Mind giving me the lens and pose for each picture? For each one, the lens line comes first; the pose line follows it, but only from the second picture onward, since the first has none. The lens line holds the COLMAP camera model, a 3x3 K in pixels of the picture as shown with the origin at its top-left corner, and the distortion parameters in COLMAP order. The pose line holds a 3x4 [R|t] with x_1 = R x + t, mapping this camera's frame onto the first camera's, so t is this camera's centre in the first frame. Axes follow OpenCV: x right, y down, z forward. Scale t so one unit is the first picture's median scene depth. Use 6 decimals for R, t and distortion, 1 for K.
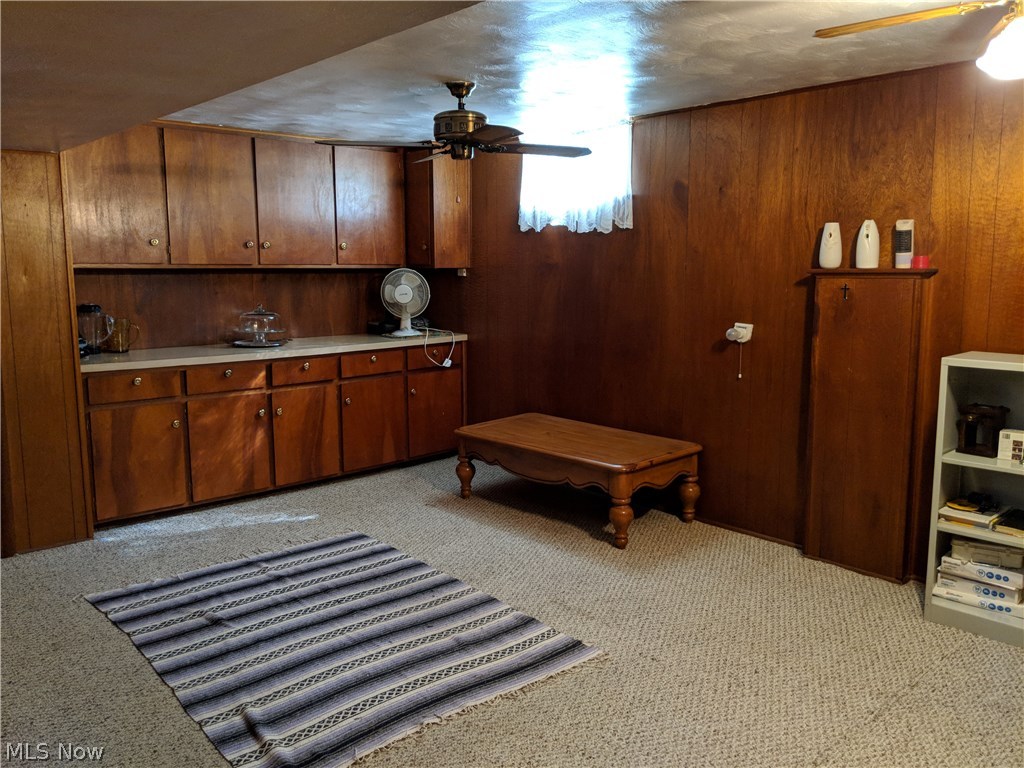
lens RADIAL K [[831.3, 0, 512.2], [0, 831.3, 384.0], [0, 0, 1]] dist [0.060232, -0.118454]
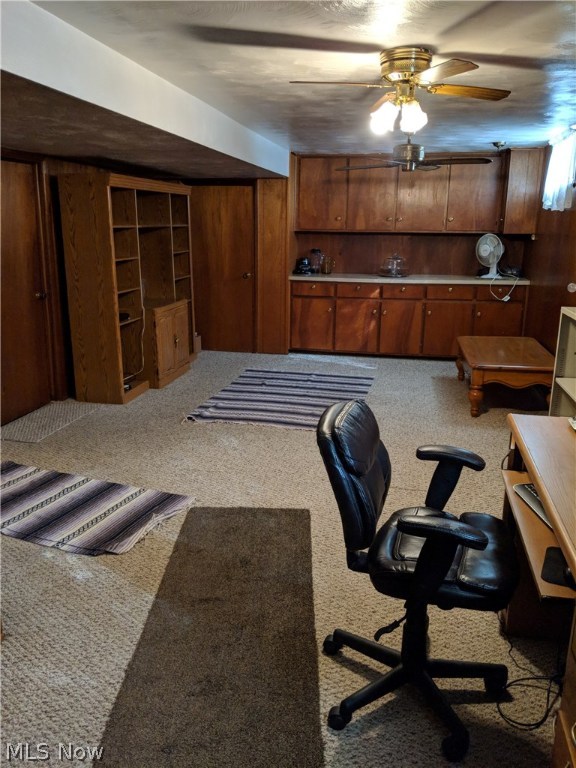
lens RADIAL K [[623.5, 0, 272.5], [0, 623.5, 399.1], [0, 0, 1]] dist [0.060232, -0.118454]
pose [[0.557810, 0.226618, -0.798431, 0.746373], [-0.127222, 0.973979, 0.187563, -0.008328], [0.820160, -0.003047, 0.572126, 0.005663]]
